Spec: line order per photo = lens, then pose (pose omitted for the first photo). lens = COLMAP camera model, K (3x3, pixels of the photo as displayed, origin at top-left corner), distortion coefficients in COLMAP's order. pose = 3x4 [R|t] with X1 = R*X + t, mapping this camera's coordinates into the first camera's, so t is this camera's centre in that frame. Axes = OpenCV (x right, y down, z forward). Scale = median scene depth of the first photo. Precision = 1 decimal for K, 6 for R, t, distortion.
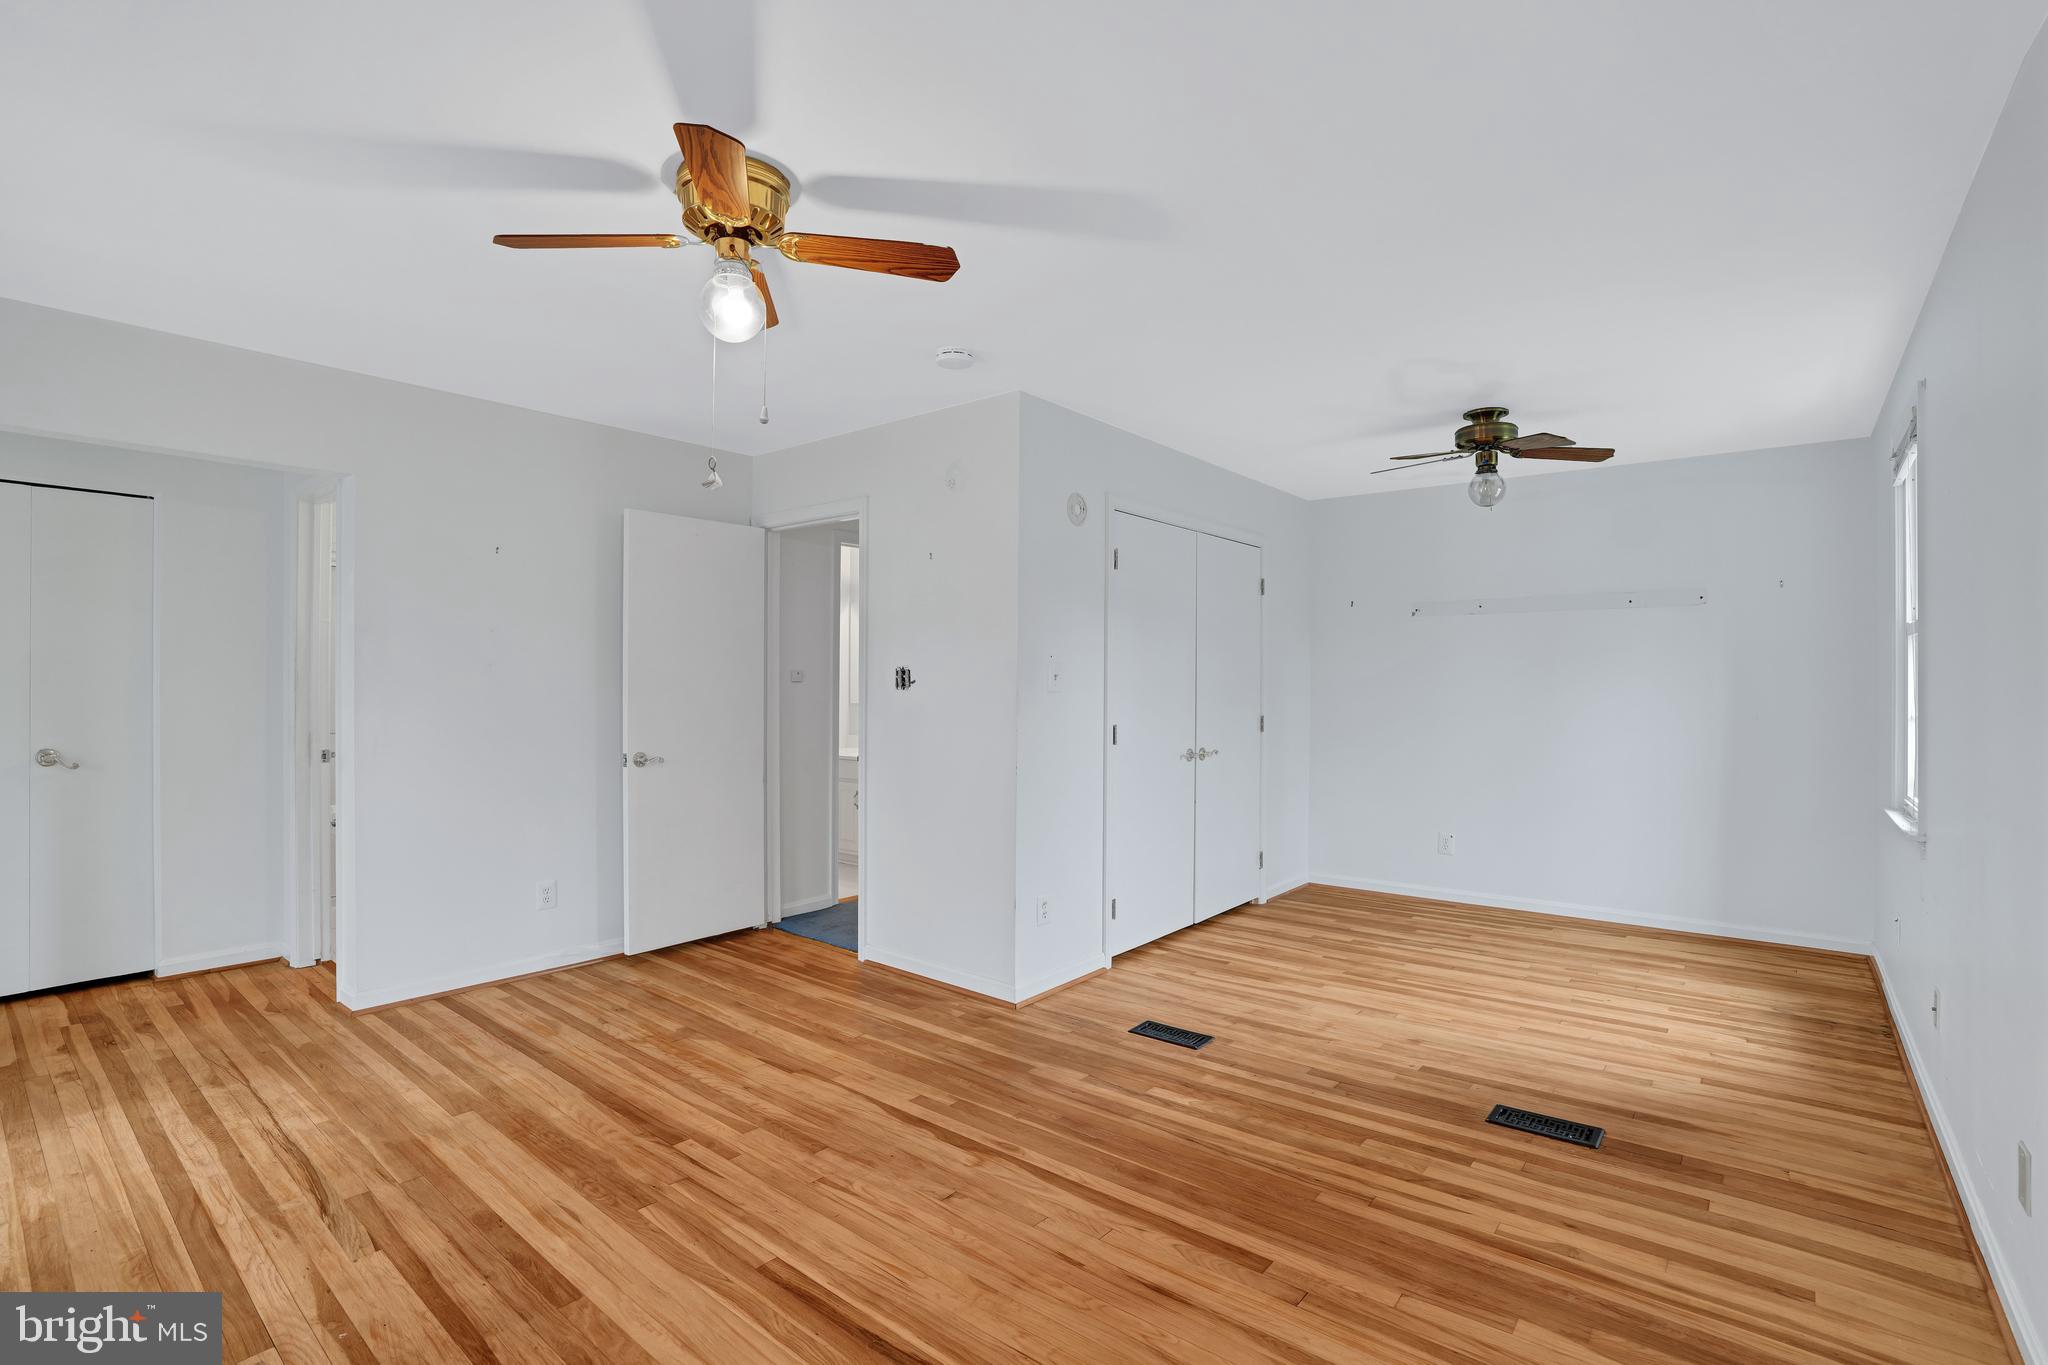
lens RADIAL K [[958.4, 0, 1024.0], [0, 958.4, 682.5], [0, 0, 1]] dist [-0.068590, 0.027181]
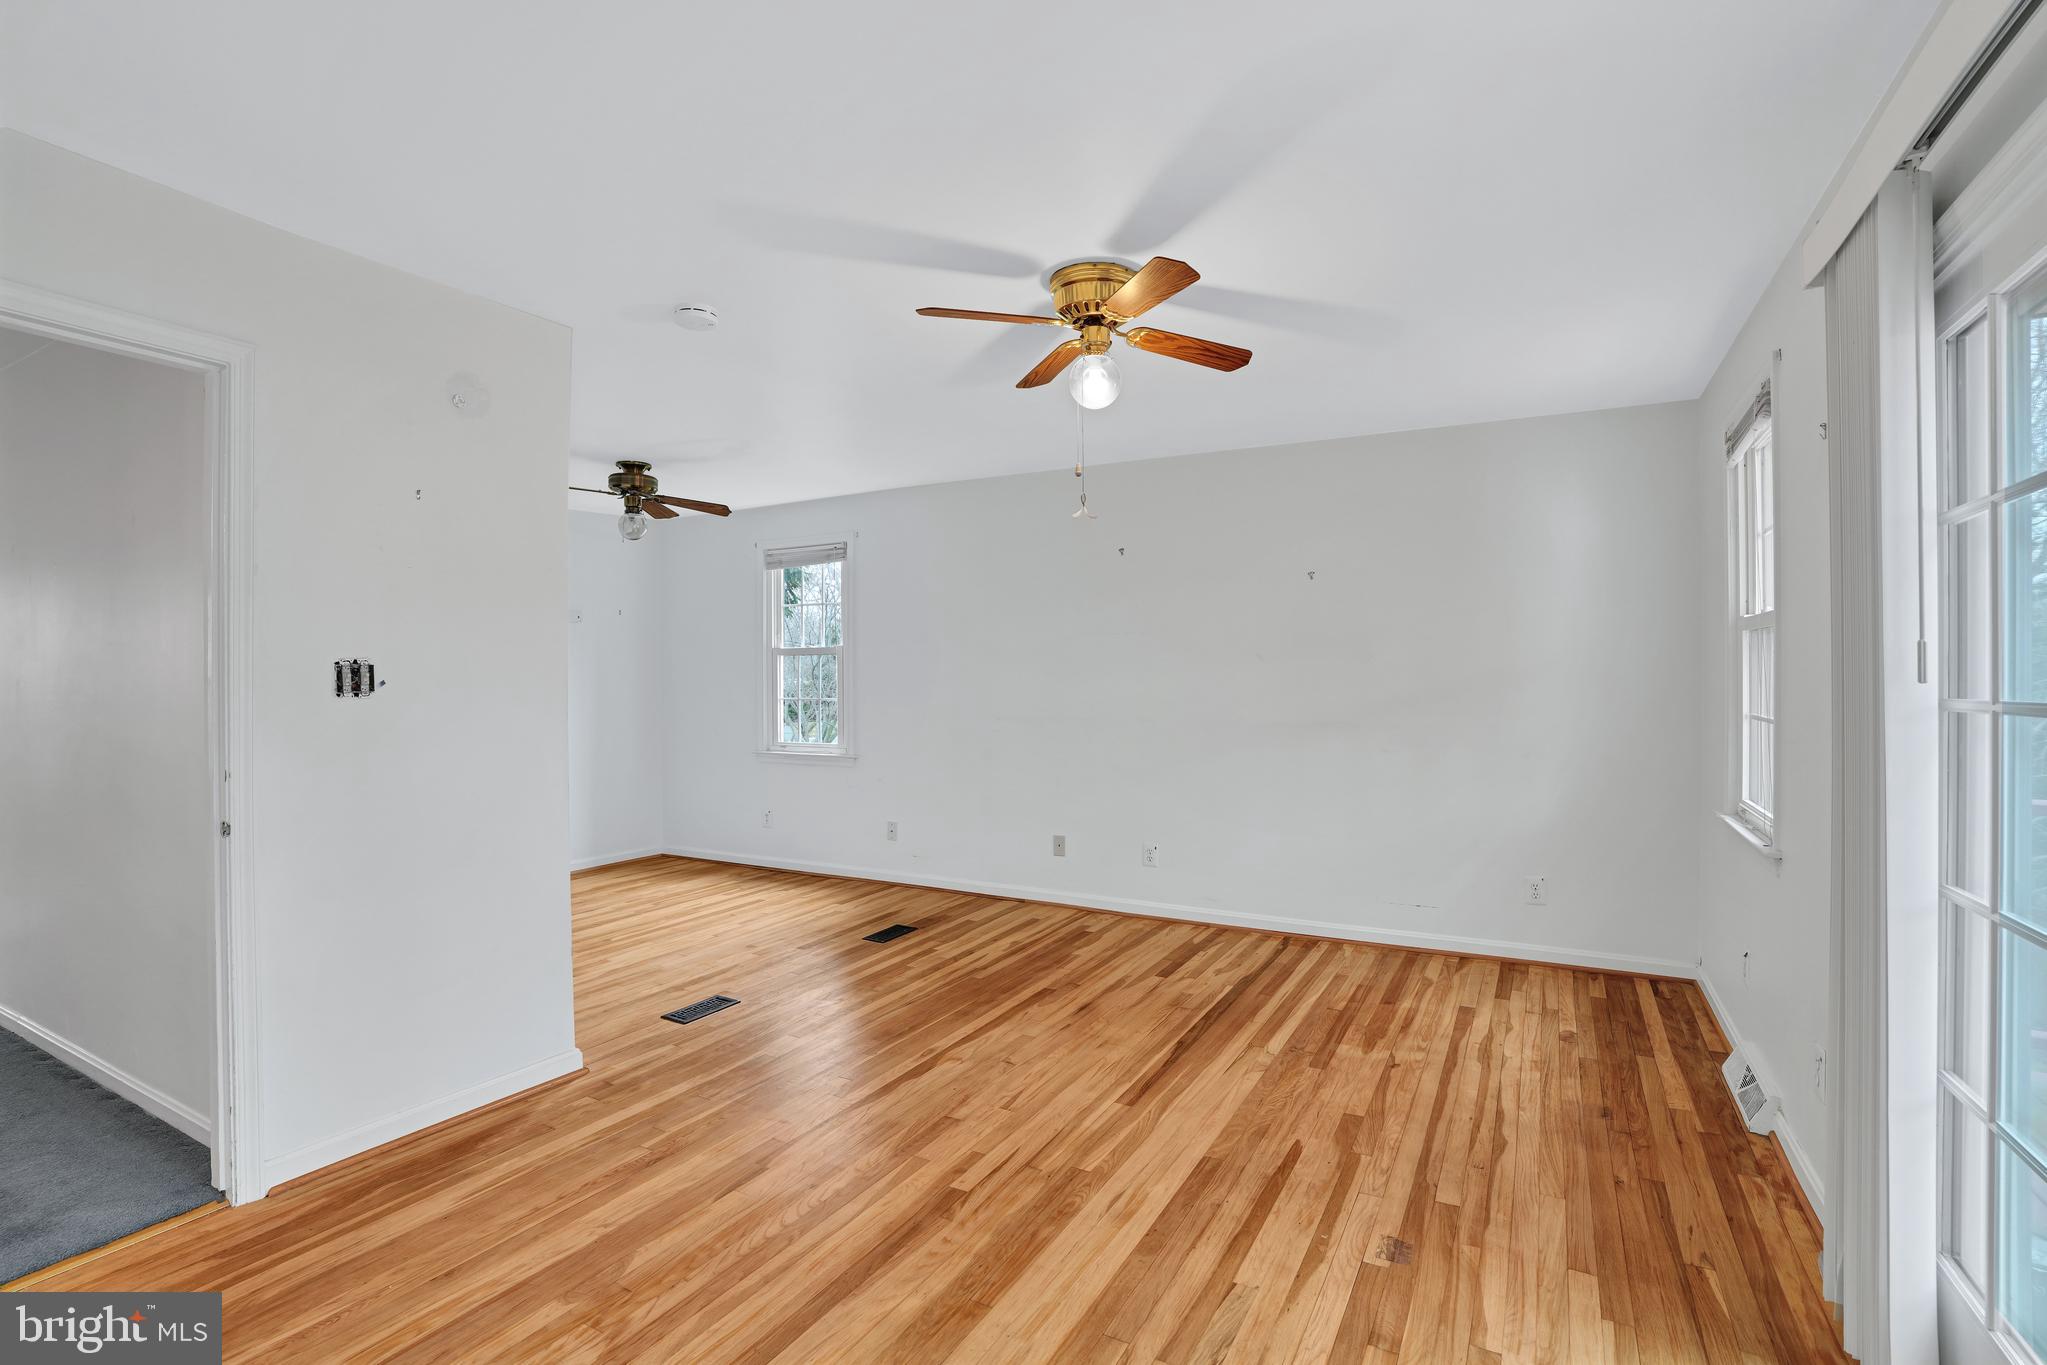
lens RADIAL K [[957.9, 0, 1023.5], [0, 957.9, 682.5], [0, 0, 1]] dist [-0.068590, 0.027181]
pose [[-0.193312, -0.002960, 0.981133, -1.305201], [0.000172, 0.999995, 0.003051, -0.006233], [-0.981137, 0.000759, -0.193310, 1.139697]]
